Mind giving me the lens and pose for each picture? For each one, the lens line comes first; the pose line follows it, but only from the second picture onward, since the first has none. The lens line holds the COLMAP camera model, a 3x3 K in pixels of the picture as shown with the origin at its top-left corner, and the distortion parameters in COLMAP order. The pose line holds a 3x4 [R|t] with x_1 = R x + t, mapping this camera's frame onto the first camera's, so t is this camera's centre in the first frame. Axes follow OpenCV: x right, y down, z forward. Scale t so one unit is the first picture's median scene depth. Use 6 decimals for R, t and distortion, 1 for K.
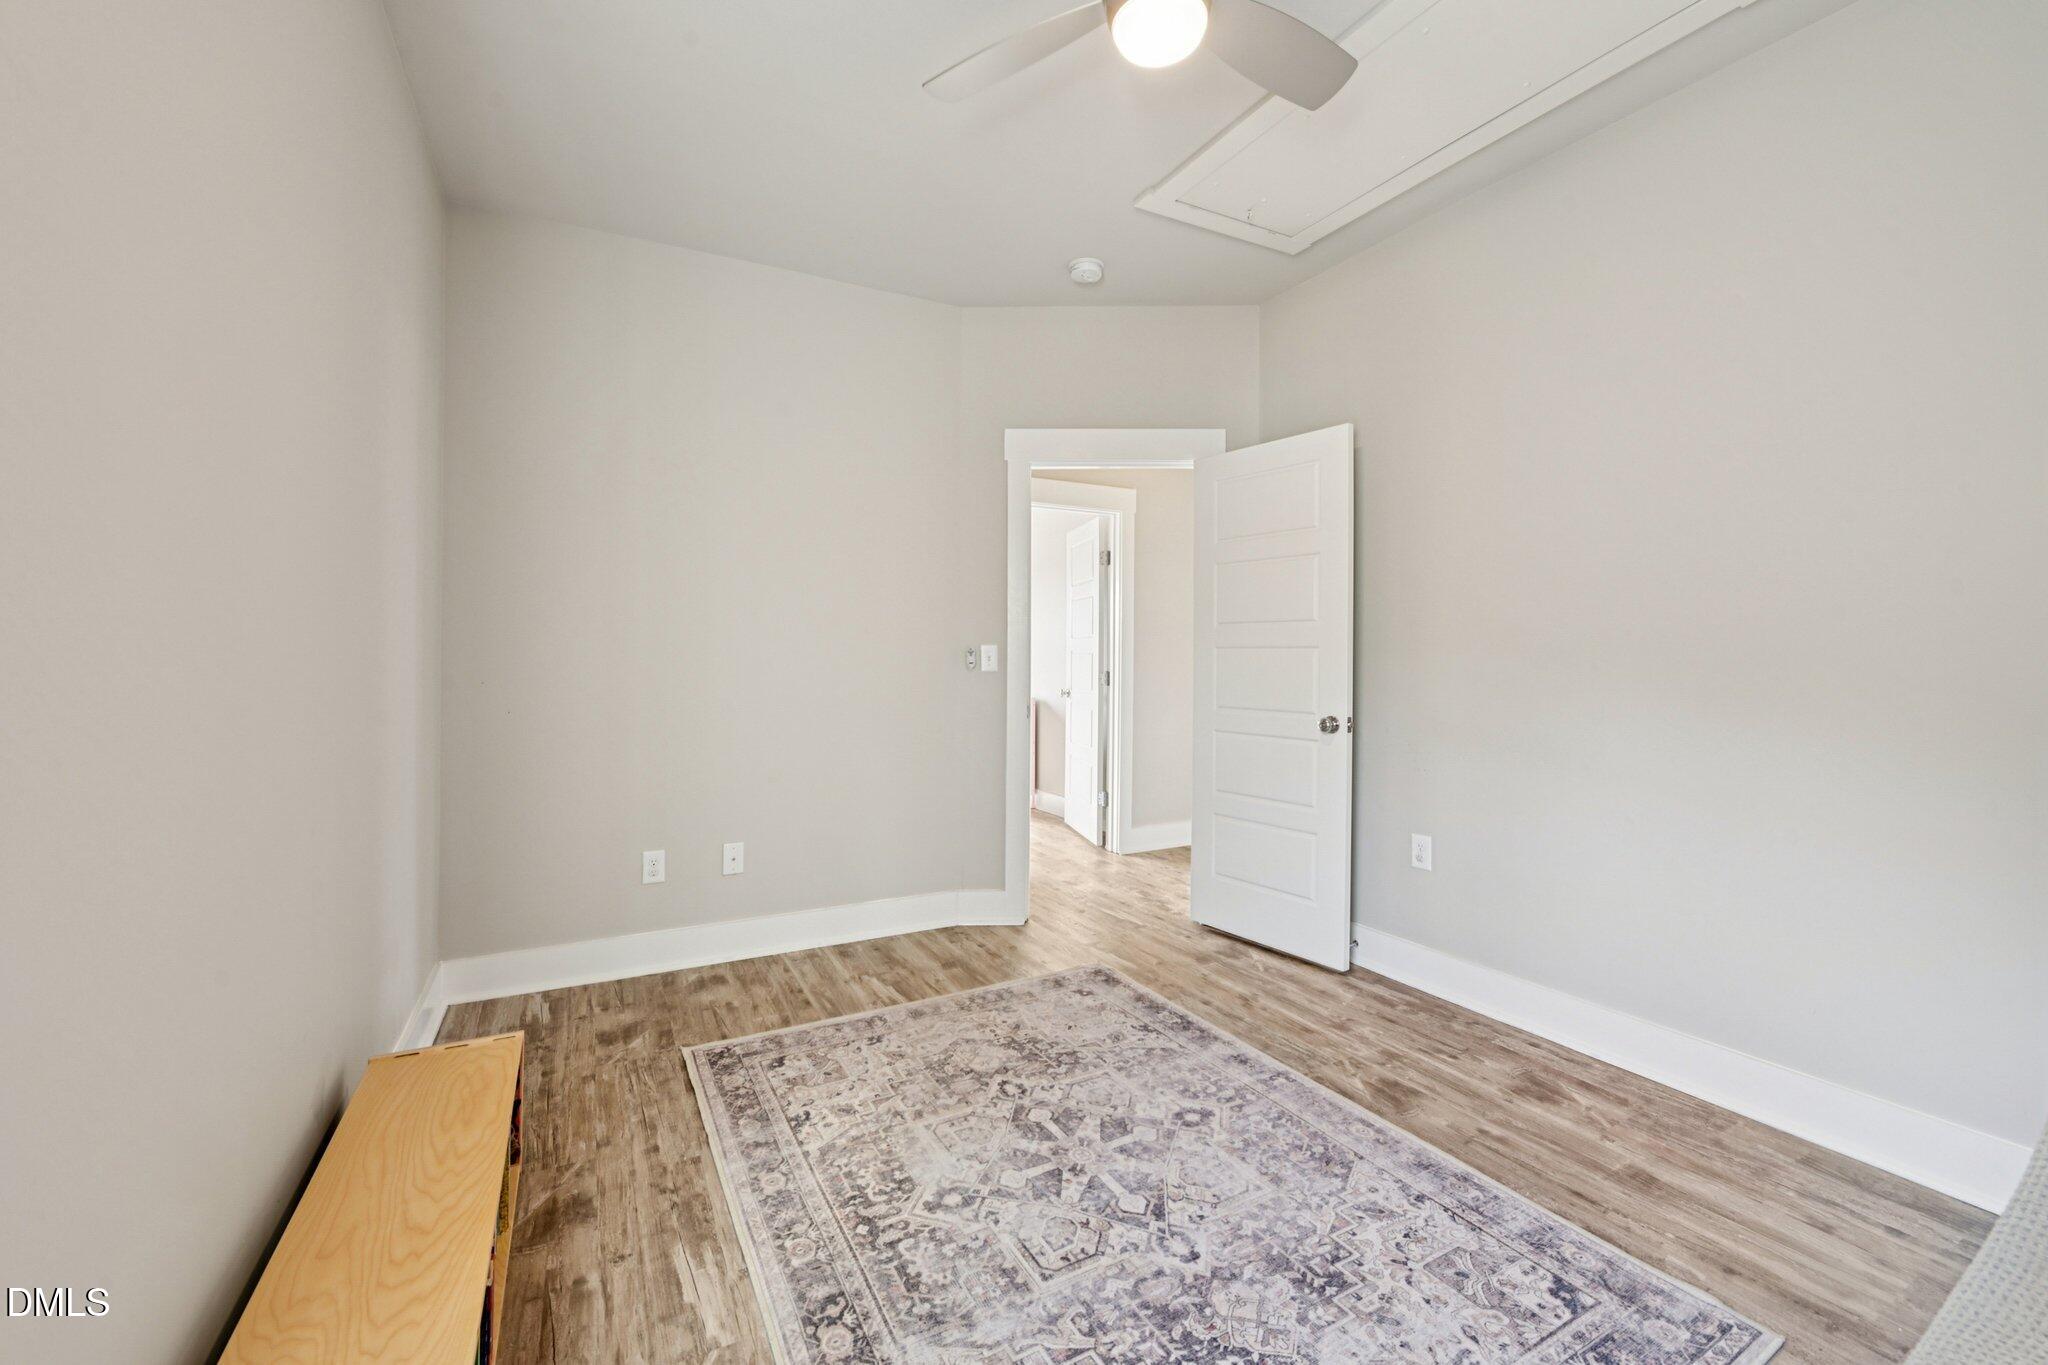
lens RADIAL K [[819.1, 0, 1024.0], [0, 819.1, 682.5], [0, 0, 1]] dist [-0.010547, -0.008673]
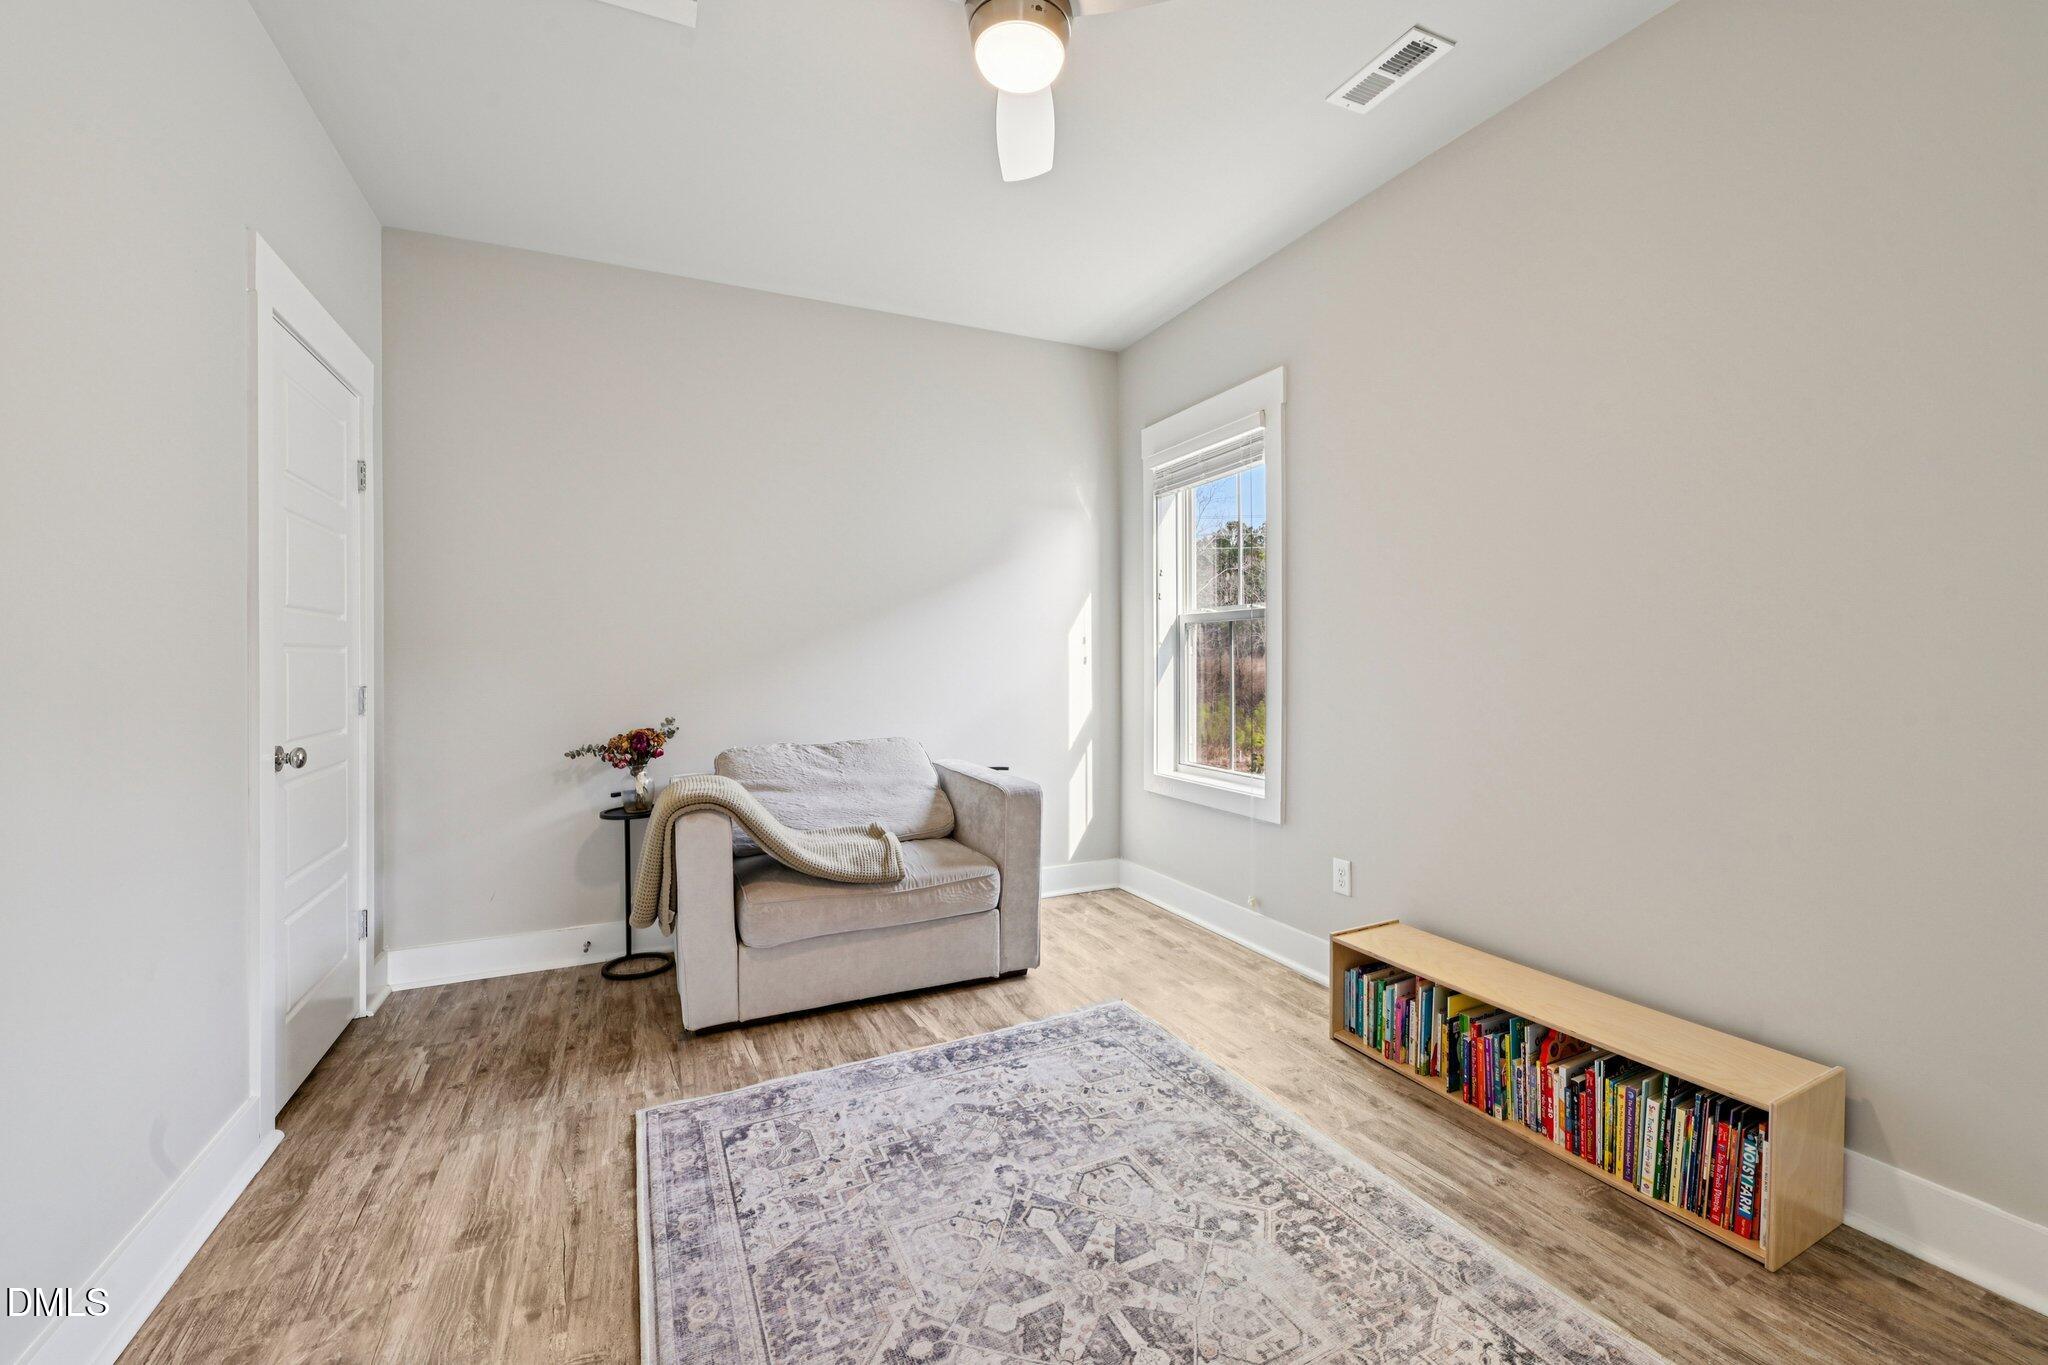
lens RADIAL K [[819.1, 0, 1024.0], [0, 819.1, 682.5], [0, 0, 1]] dist [-0.010547, -0.008673]
pose [[-0.998953, 0.010674, 0.044480, 0.106144], [0.012581, 0.999004, 0.042808, -0.045054], [-0.043978, 0.043323, -0.998093, 1.985604]]
